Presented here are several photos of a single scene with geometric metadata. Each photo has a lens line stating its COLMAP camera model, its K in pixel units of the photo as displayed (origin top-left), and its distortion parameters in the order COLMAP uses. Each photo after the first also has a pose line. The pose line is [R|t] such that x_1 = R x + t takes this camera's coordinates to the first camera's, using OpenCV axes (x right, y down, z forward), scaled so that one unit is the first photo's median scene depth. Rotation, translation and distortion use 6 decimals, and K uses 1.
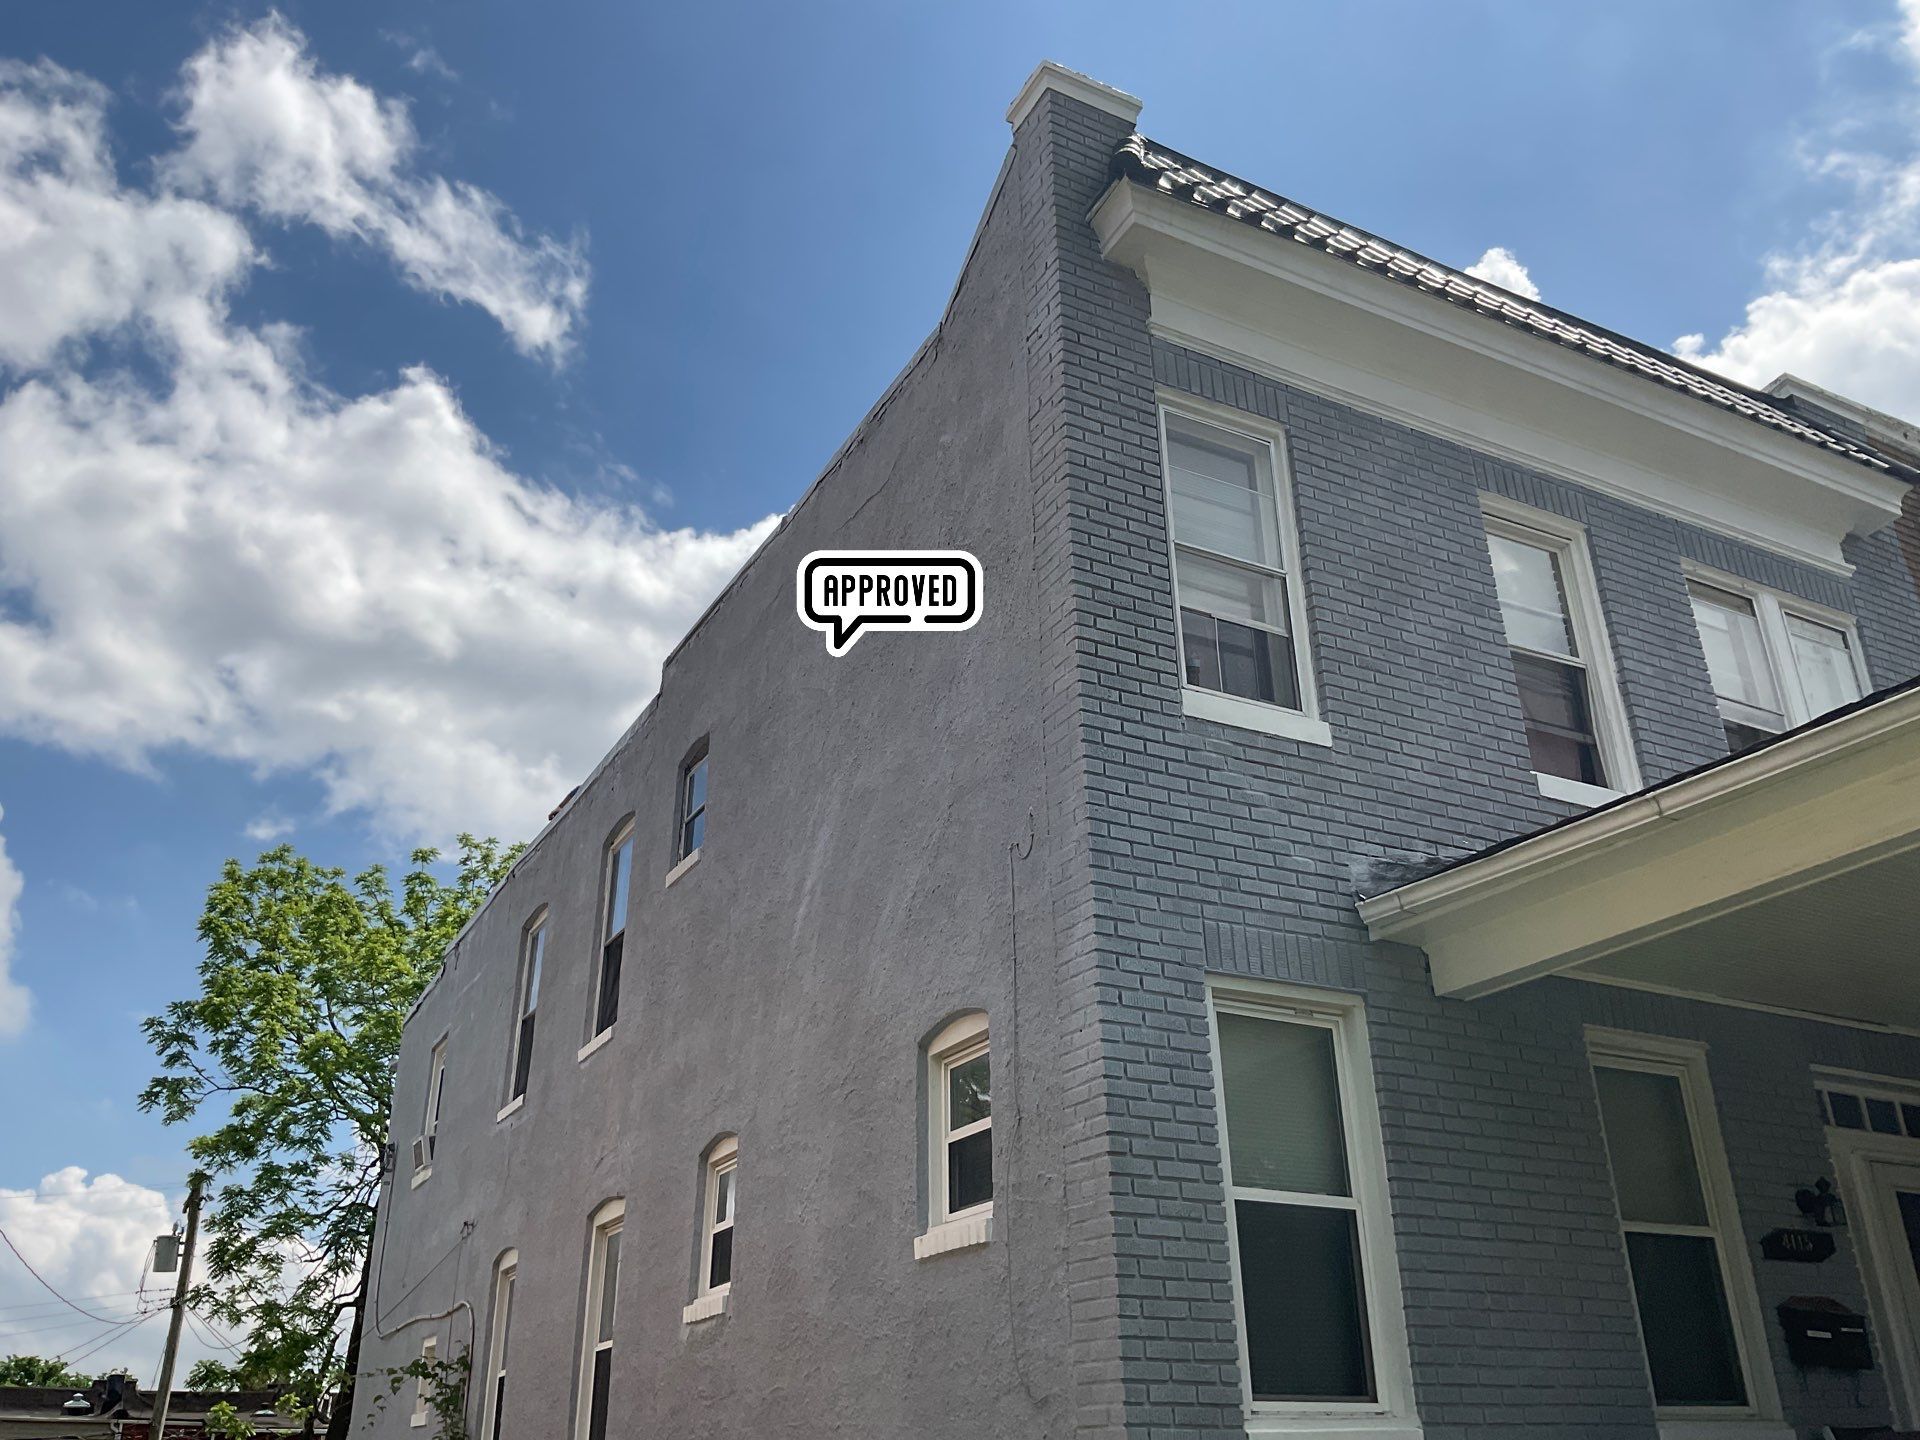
lens RADIAL K [[1587.3, 0, 944.0], [0, 1587.3, 723.8], [0, 0, 1]] dist [0.124257, -0.244864]
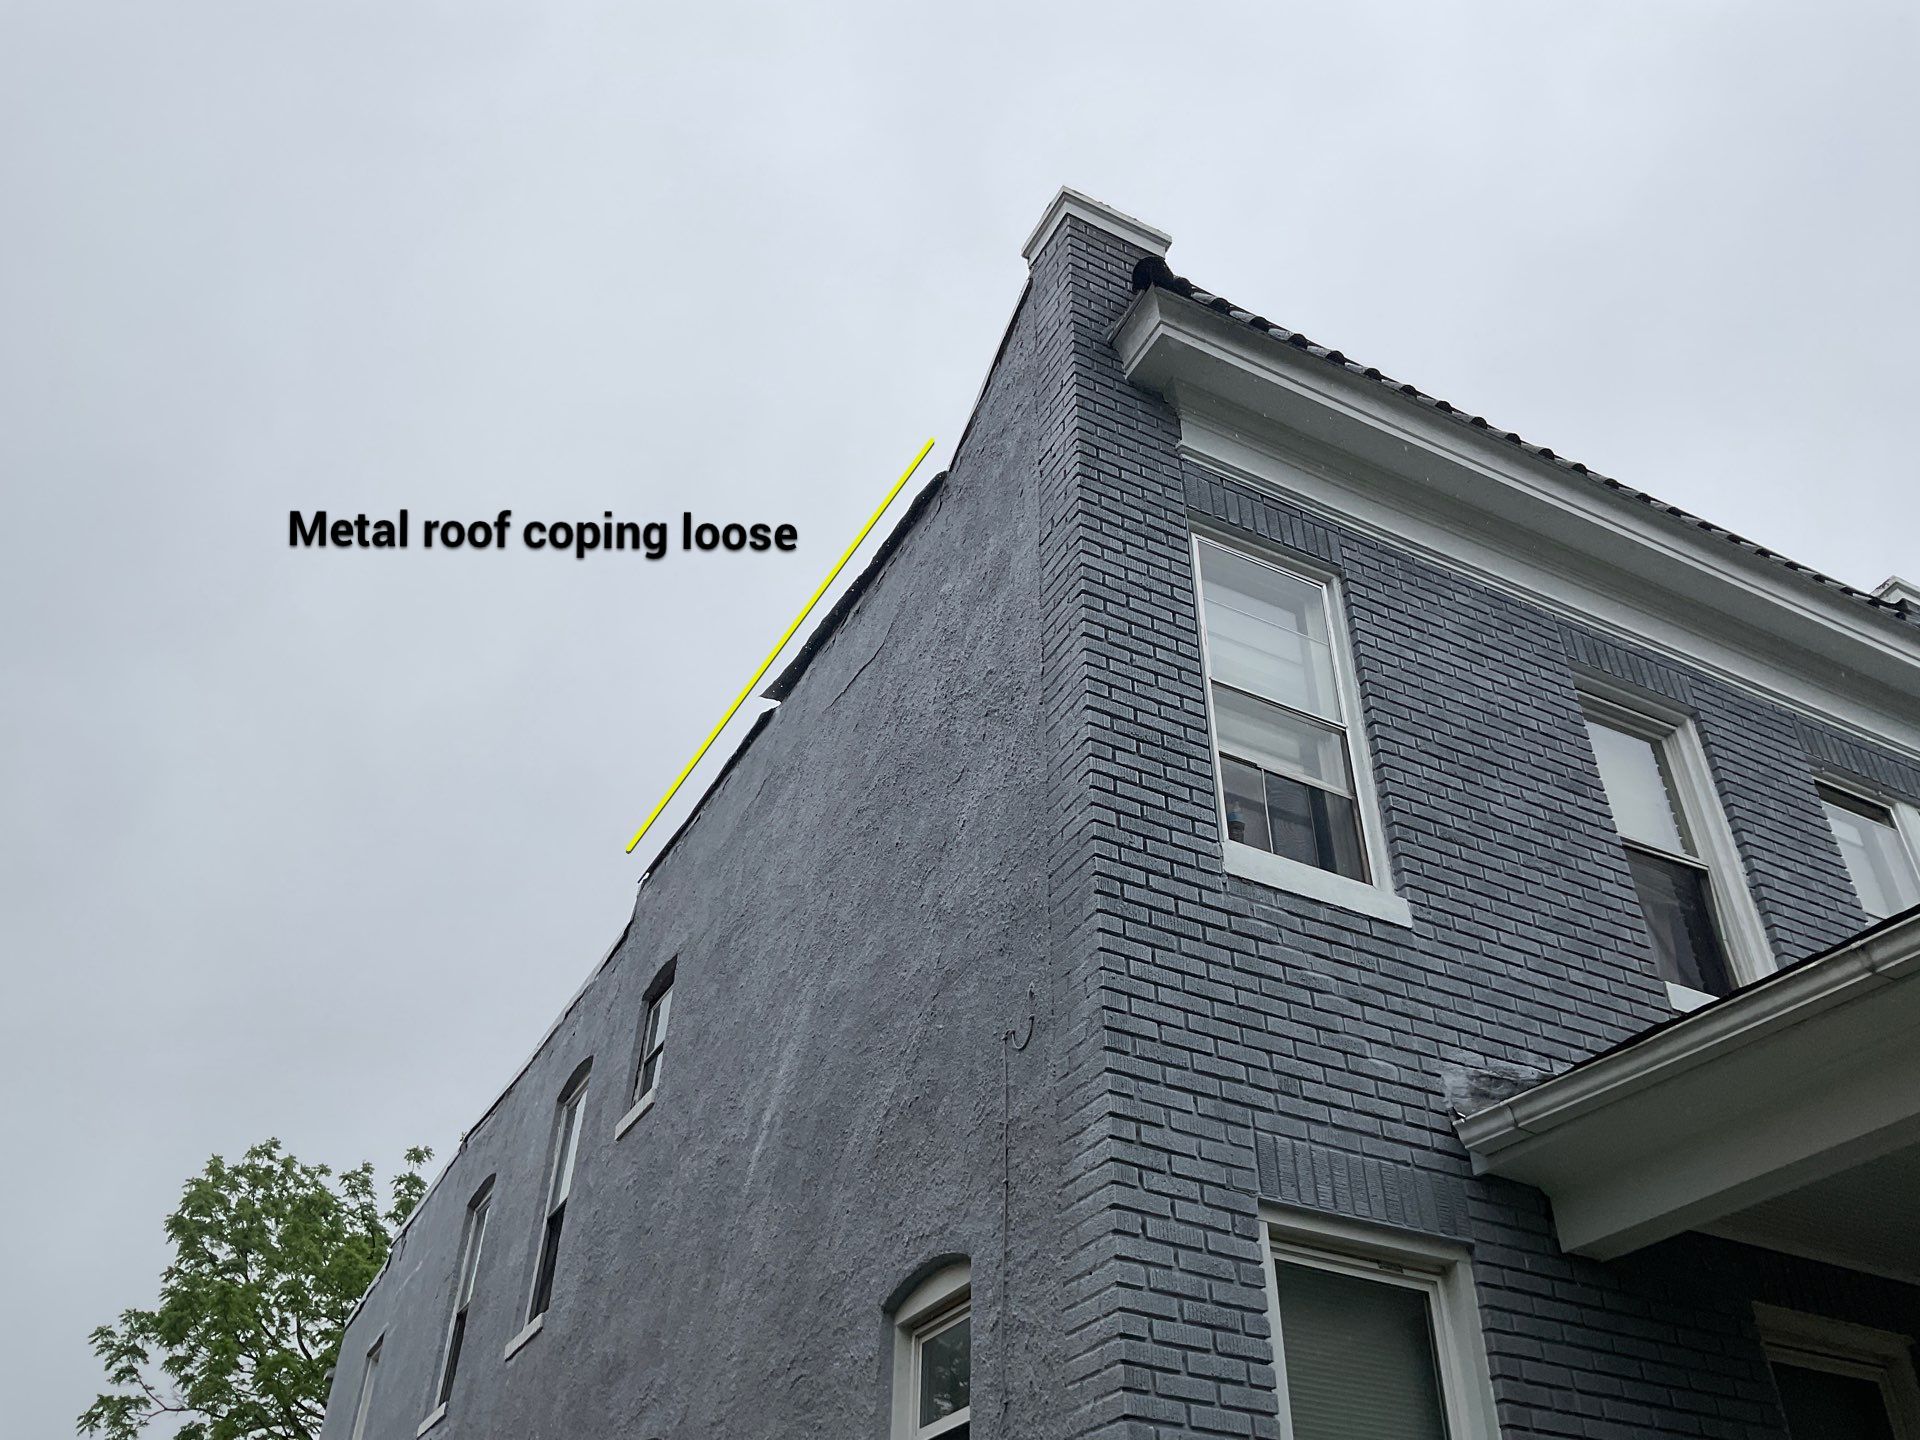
lens RADIAL K [[1580.4, 0, 955.6], [0, 1580.4, 726.2], [0, 0, 1]] dist [0.114507, -0.218084]
pose [[0.999603, 0.019004, -0.020786, 0.028483], [-0.022807, 0.979211, -0.201558, 0.079331], [0.016524, 0.201952, 0.979256, 0.190171]]
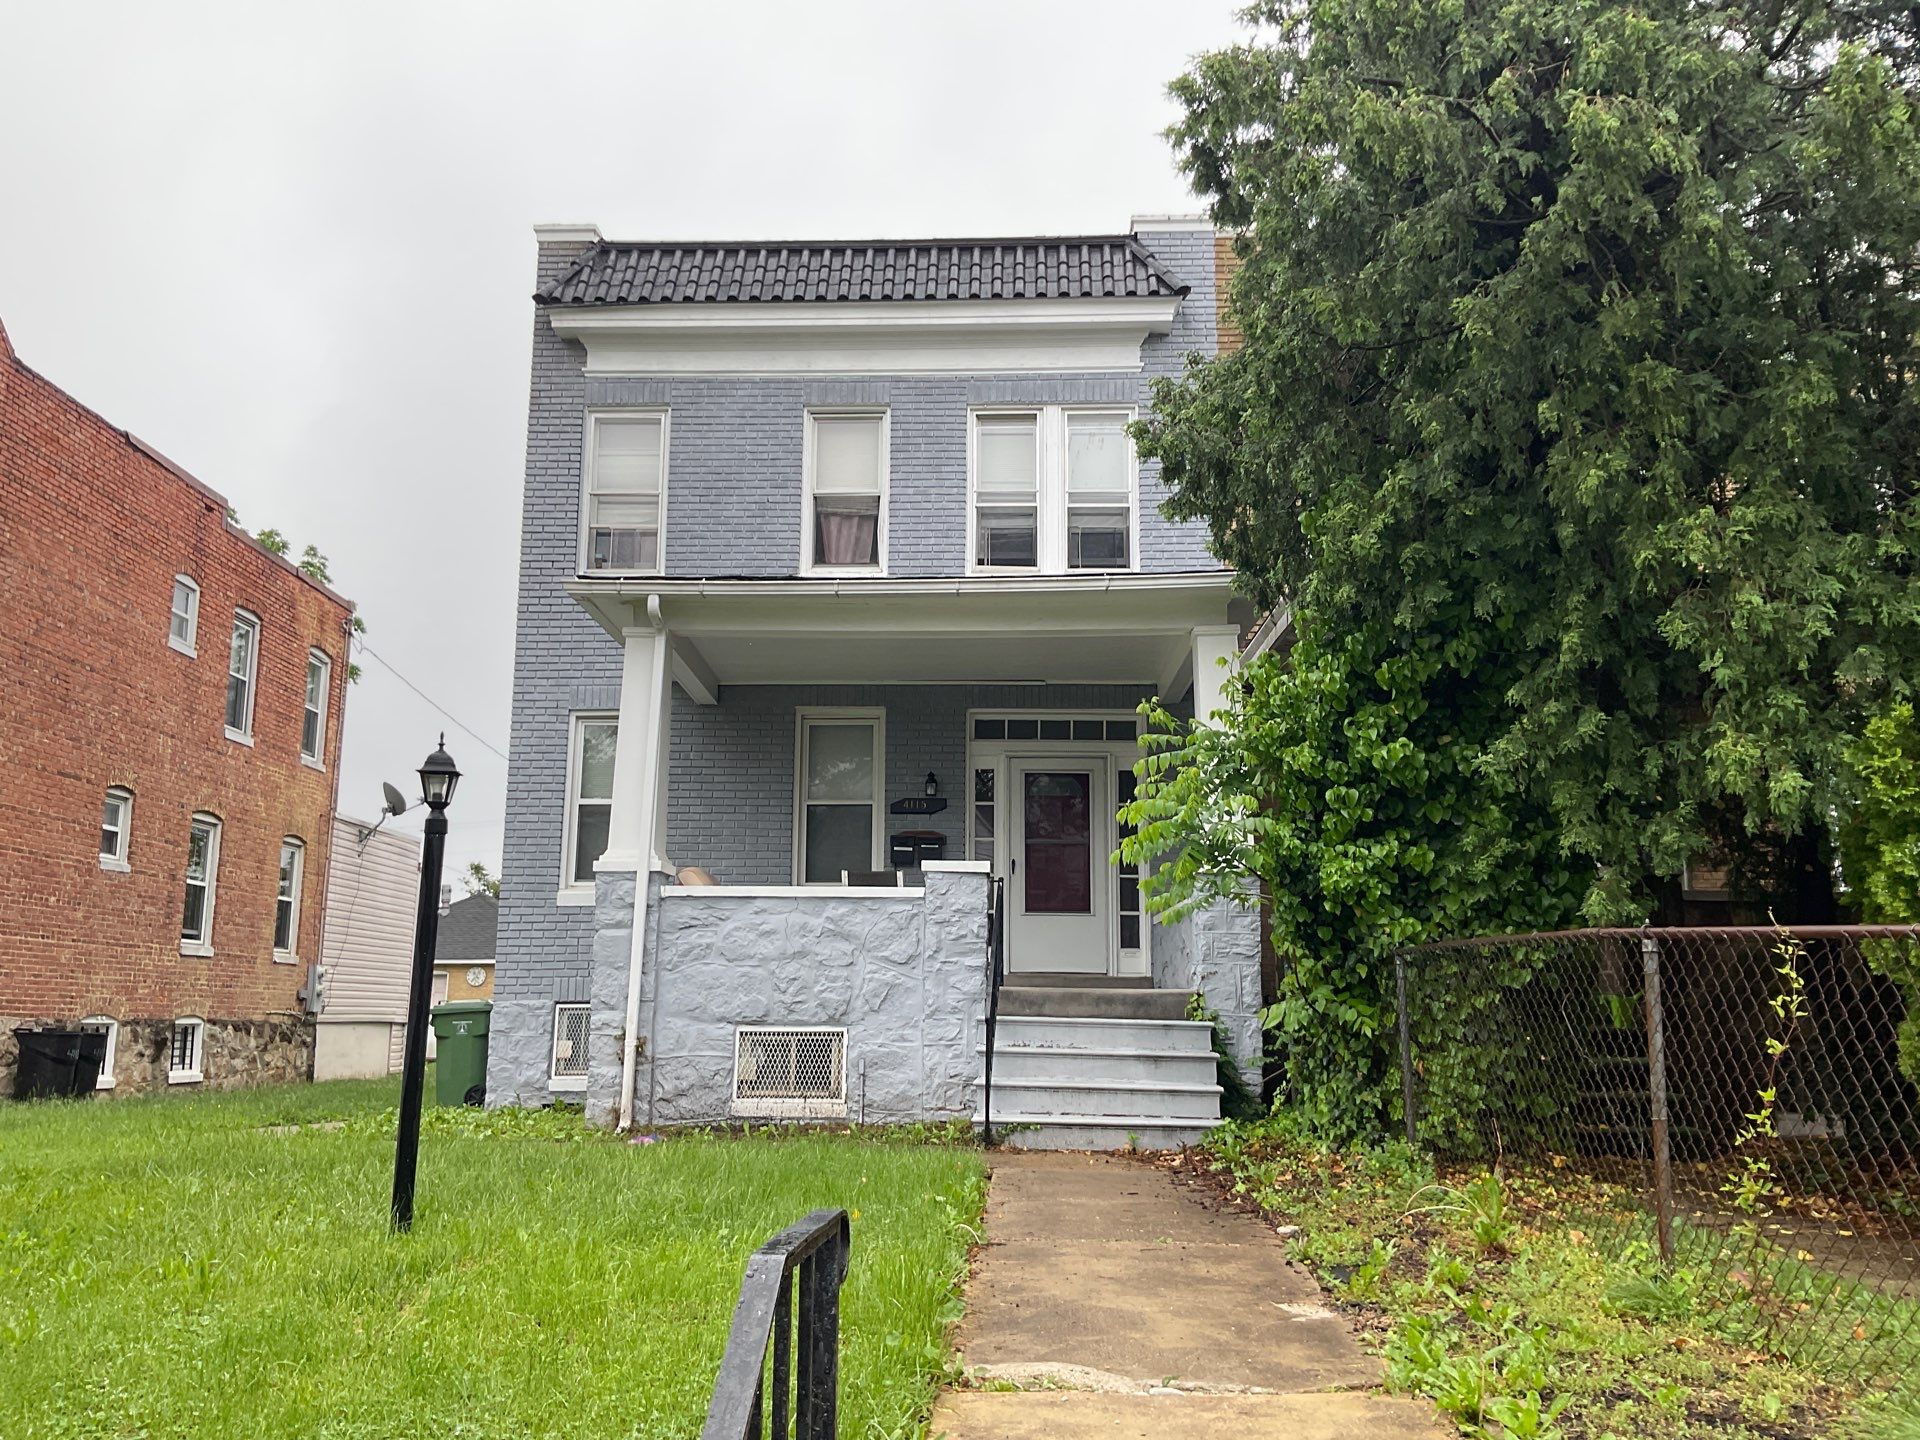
lens RADIAL K [[1580.4, 0, 955.6], [0, 1580.4, 726.2], [0, 0, 1]] dist [0.114507, -0.218084]
pose [[0.865695, -0.070702, -0.495553, 1.516962], [0.198598, 0.957239, 0.210363, -0.162894], [0.459489, -0.280526, 0.842718, -0.569747]]
